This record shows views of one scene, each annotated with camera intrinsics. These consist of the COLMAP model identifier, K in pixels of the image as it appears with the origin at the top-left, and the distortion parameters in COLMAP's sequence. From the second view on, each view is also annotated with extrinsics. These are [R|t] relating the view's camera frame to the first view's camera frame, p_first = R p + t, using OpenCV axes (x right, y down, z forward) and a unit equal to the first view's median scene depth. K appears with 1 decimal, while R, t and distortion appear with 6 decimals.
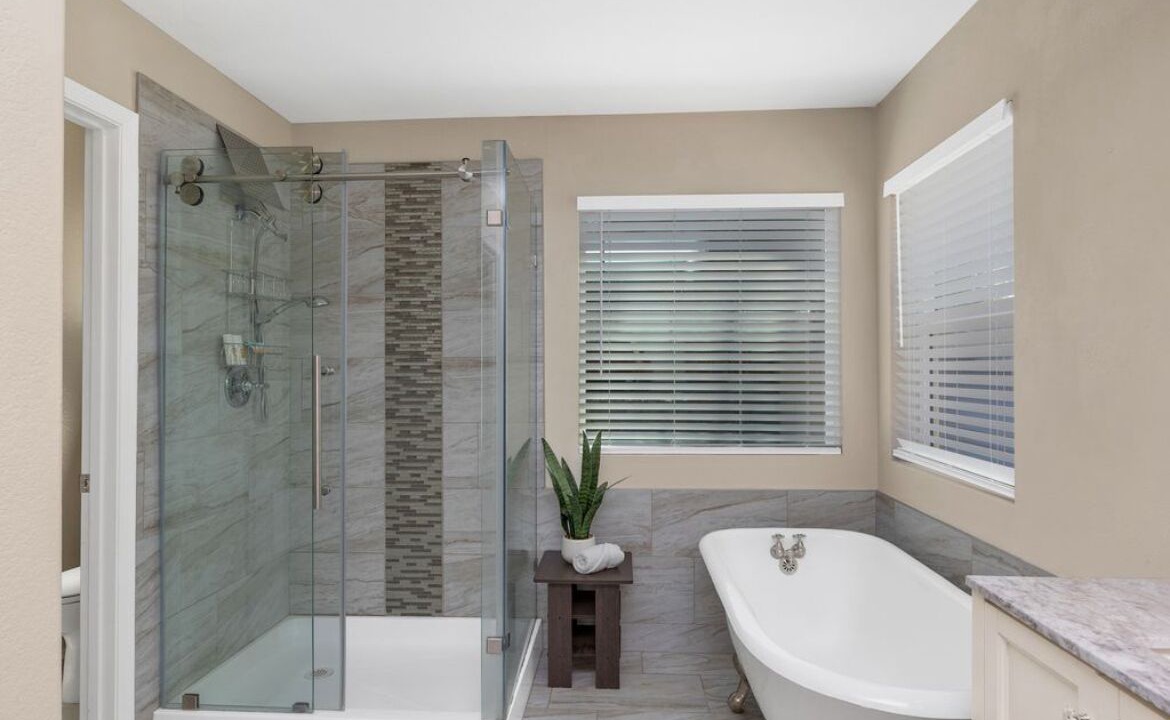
lens RADIAL K [[622.7, 0, 588.3], [0, 622.7, 364.3], [0, 0, 1]] dist [-0.003208, 0.000530]
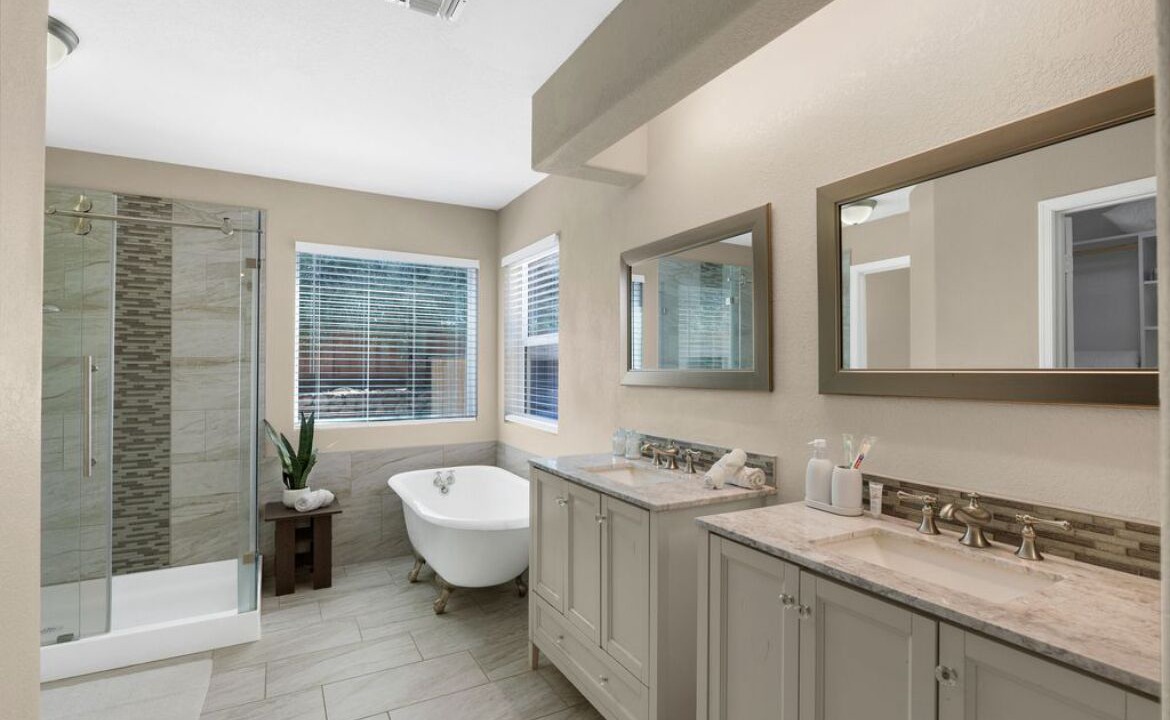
lens RADIAL K [[543.3, 0, 584.5], [0, 543.3, 367.0], [0, 0, 1]] dist [-0.001999, -0.000179]
pose [[0.833790, 0.004720, 0.552061, -0.145364], [-0.008811, 0.999950, 0.004758, -0.004691], [-0.552011, -0.008831, 0.833790, -0.347739]]
